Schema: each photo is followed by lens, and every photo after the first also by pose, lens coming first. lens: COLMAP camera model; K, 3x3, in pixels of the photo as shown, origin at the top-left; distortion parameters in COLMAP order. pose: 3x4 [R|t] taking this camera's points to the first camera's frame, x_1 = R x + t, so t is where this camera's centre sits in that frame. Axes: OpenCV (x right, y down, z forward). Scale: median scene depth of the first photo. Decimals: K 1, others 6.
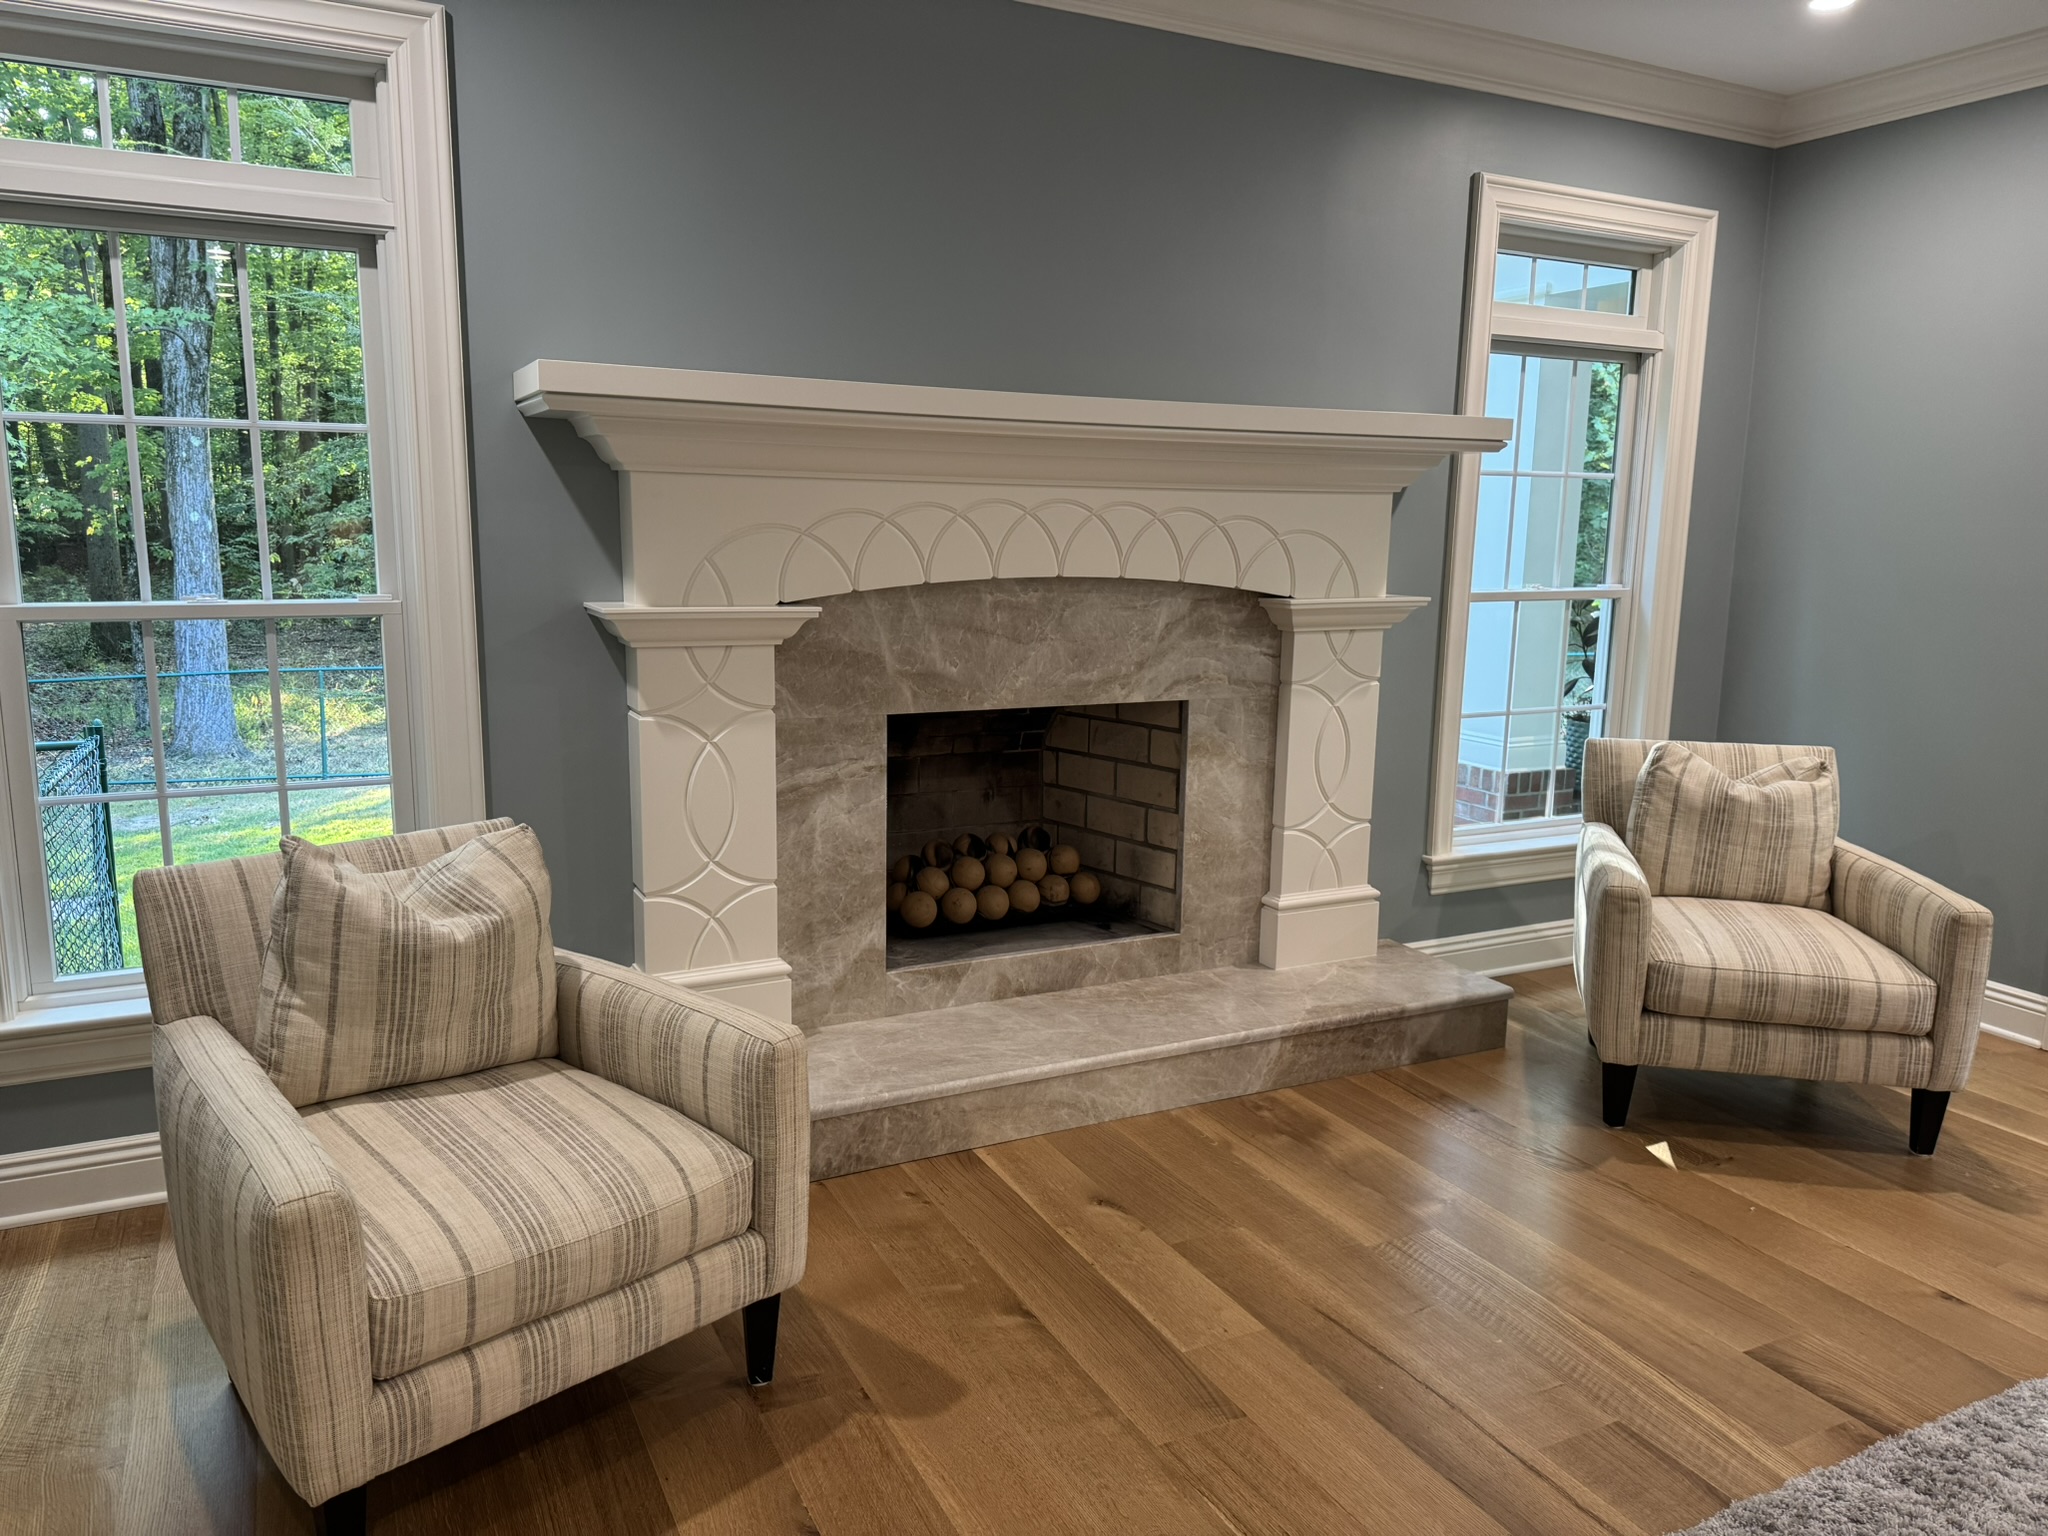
lens RADIAL K [[1435.0, 0, 1024.8], [0, 1435.0, 776.3], [0, 0, 1]] dist [0.164571, -0.304265]
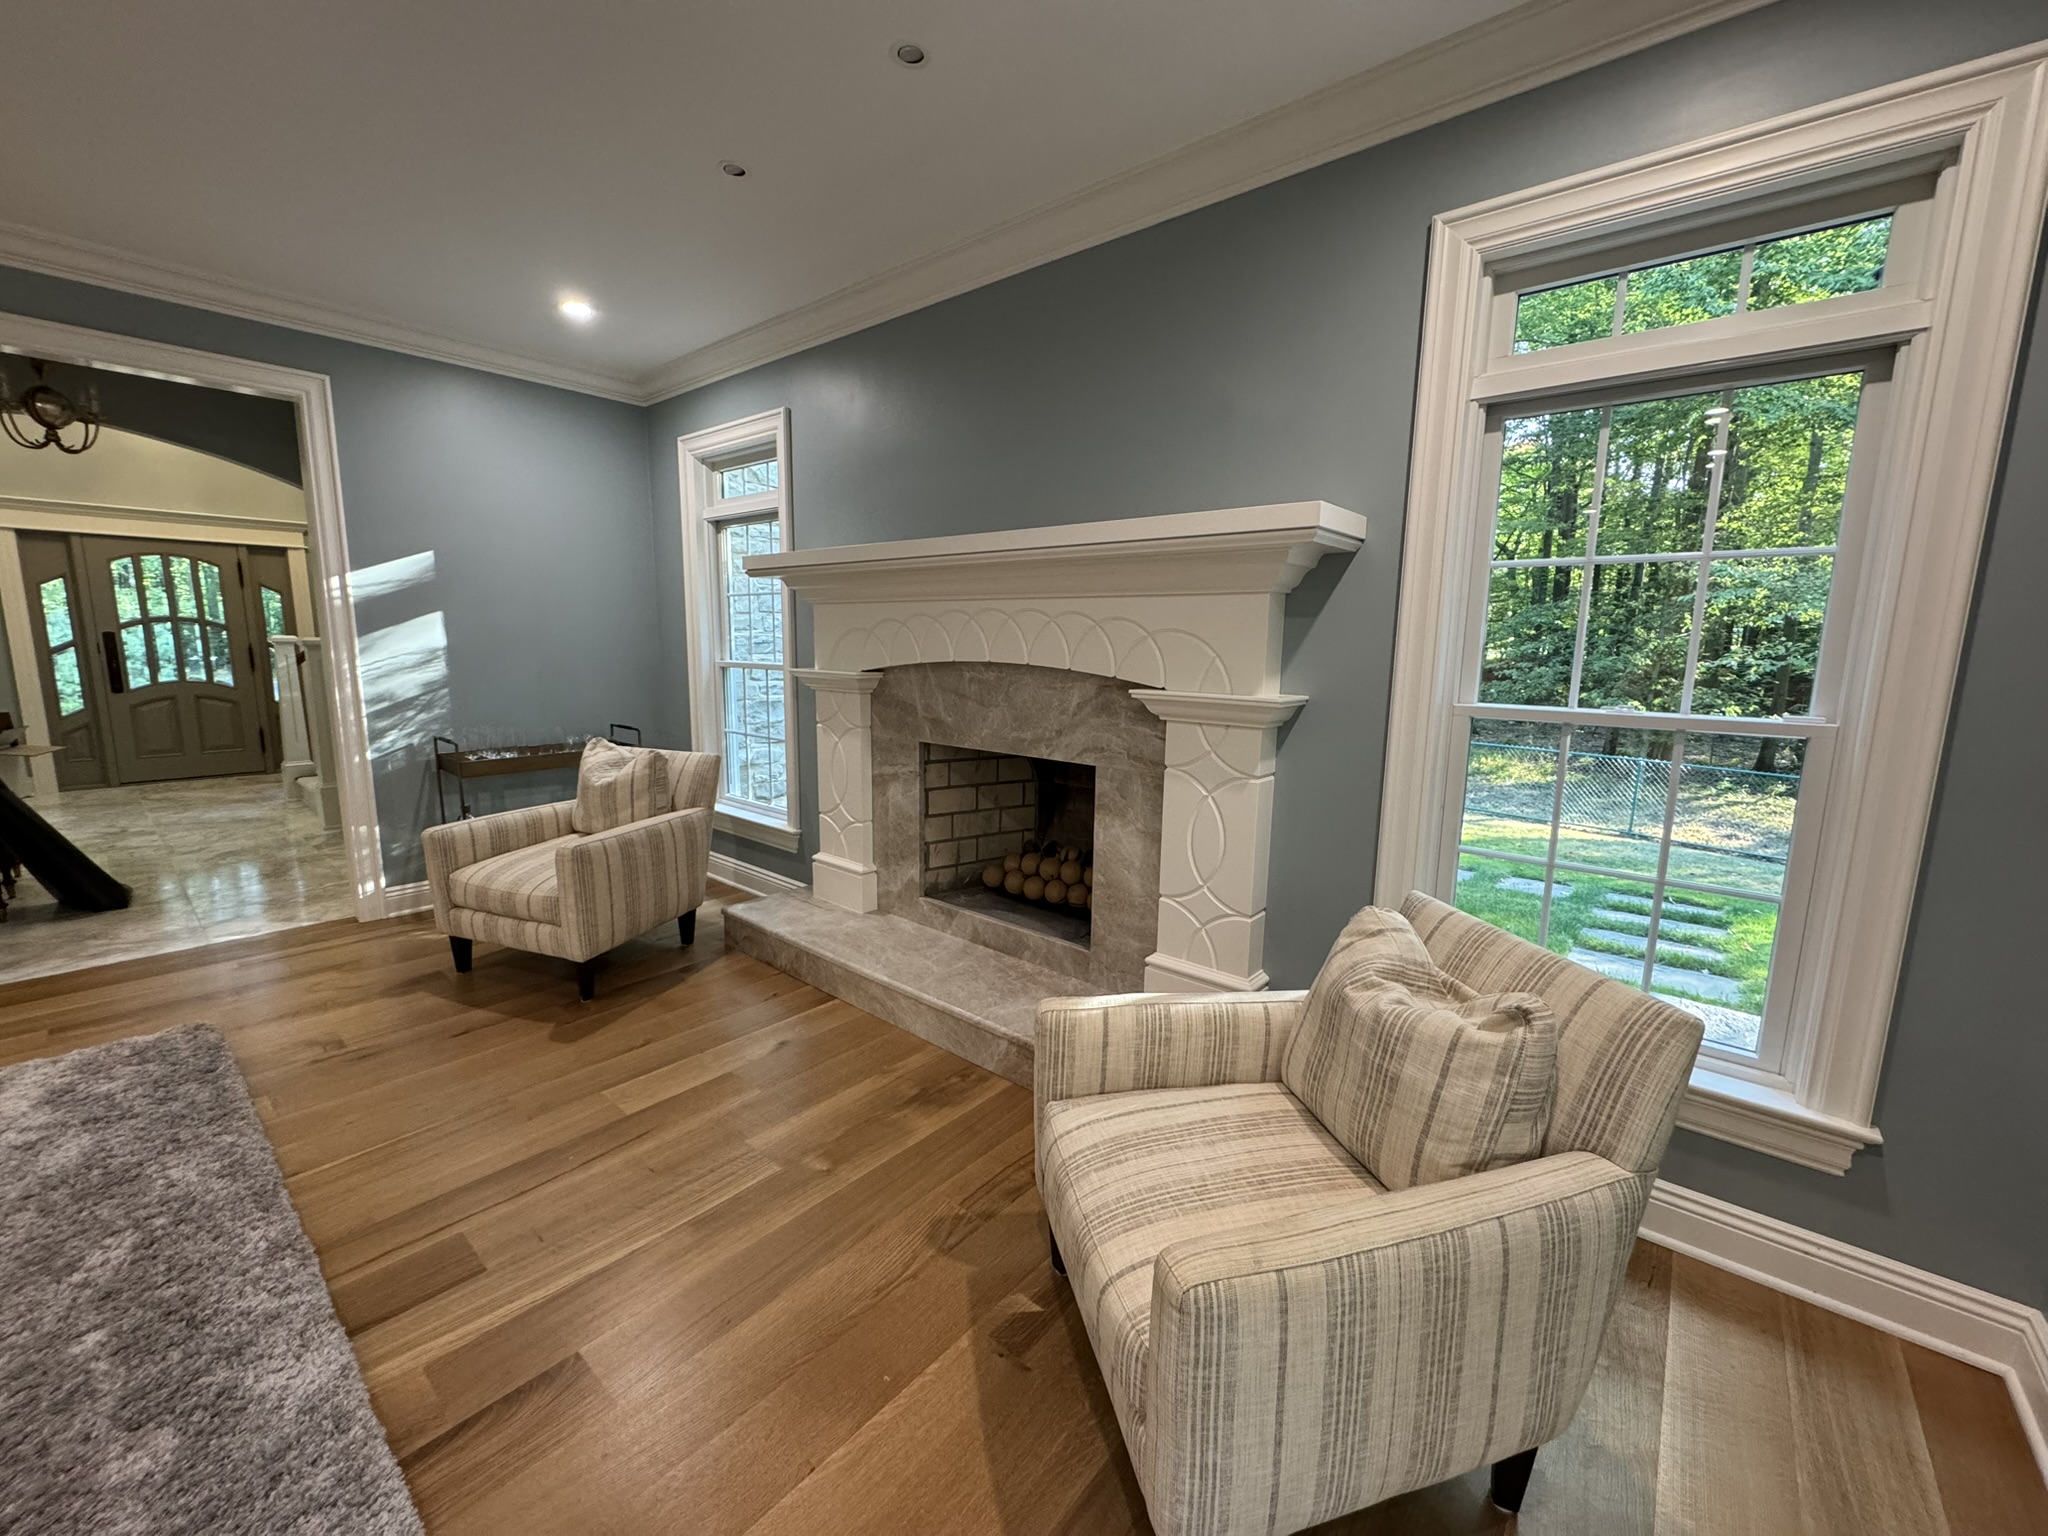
lens RADIAL K [[818.3, 0, 1024.0], [0, 818.3, 768.0], [0, 0, 1]] dist [-0.003786, 0.000364]
pose [[0.386387, 0.133627, -0.912606, 0.781798], [-0.173861, 0.982264, 0.070216, -0.096076], [0.905802, 0.131536, 0.402766, 0.703325]]
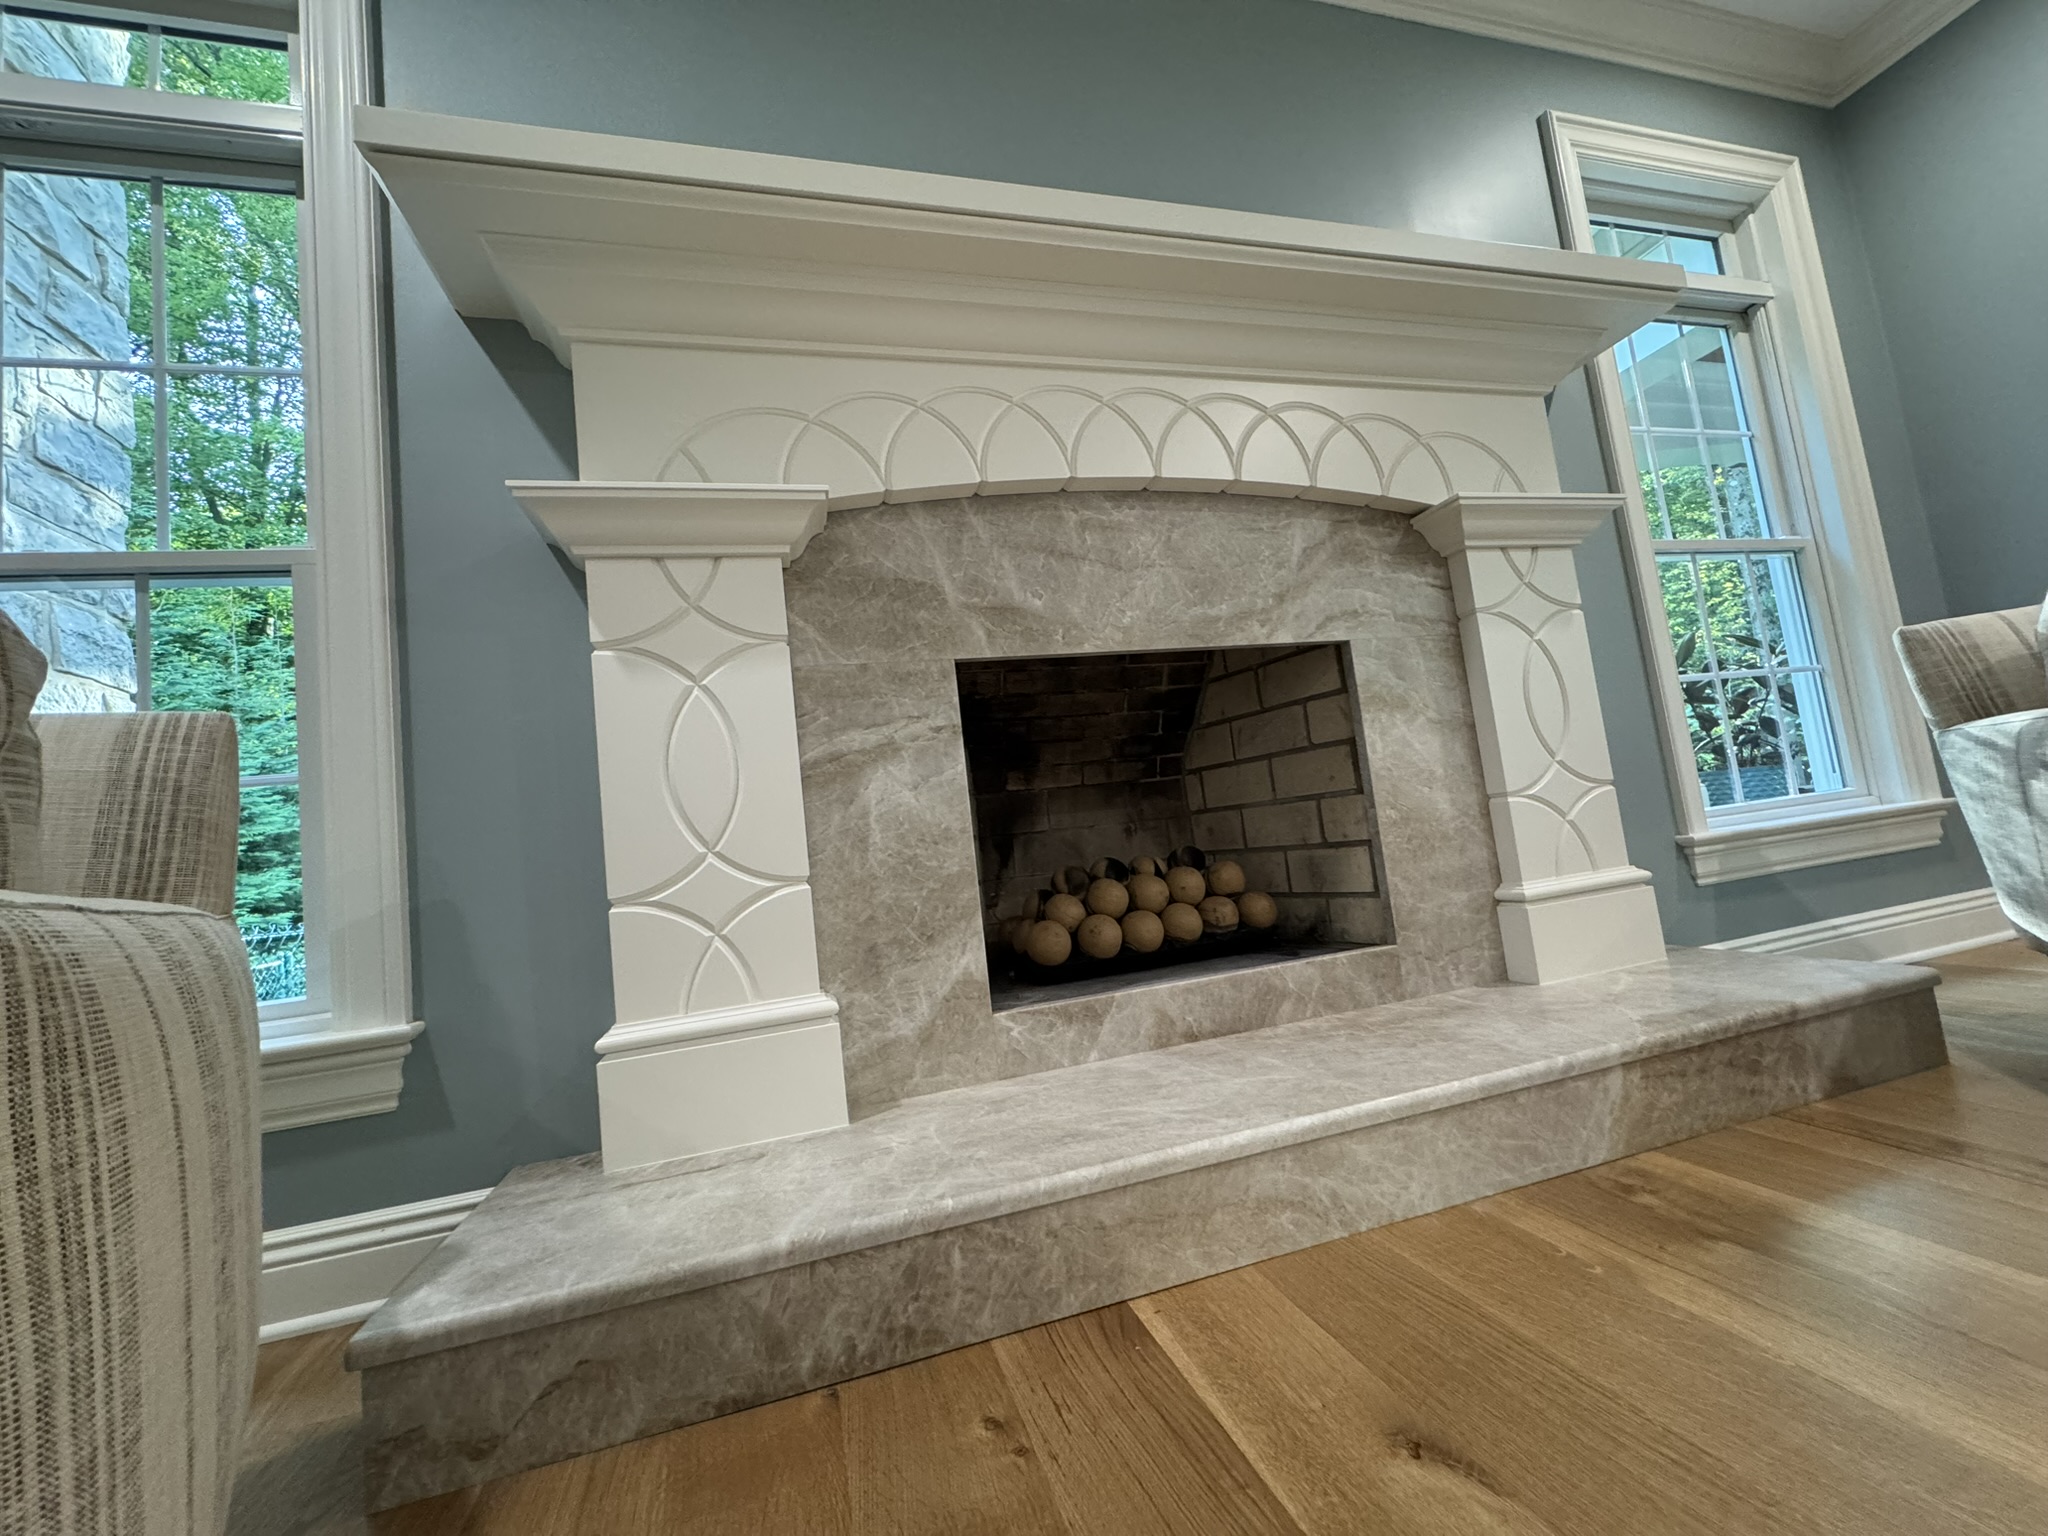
lens RADIAL K [[818.3, 0, 1024.0], [0, 818.3, 768.0], [0, 0, 1]] dist [-0.003786, 0.000364]
pose [[0.972006, -0.148032, -0.182458, 0.010988], [0.095354, 0.958272, -0.269486, 0.128614], [0.214736, 0.244544, 0.945562, 0.583300]]
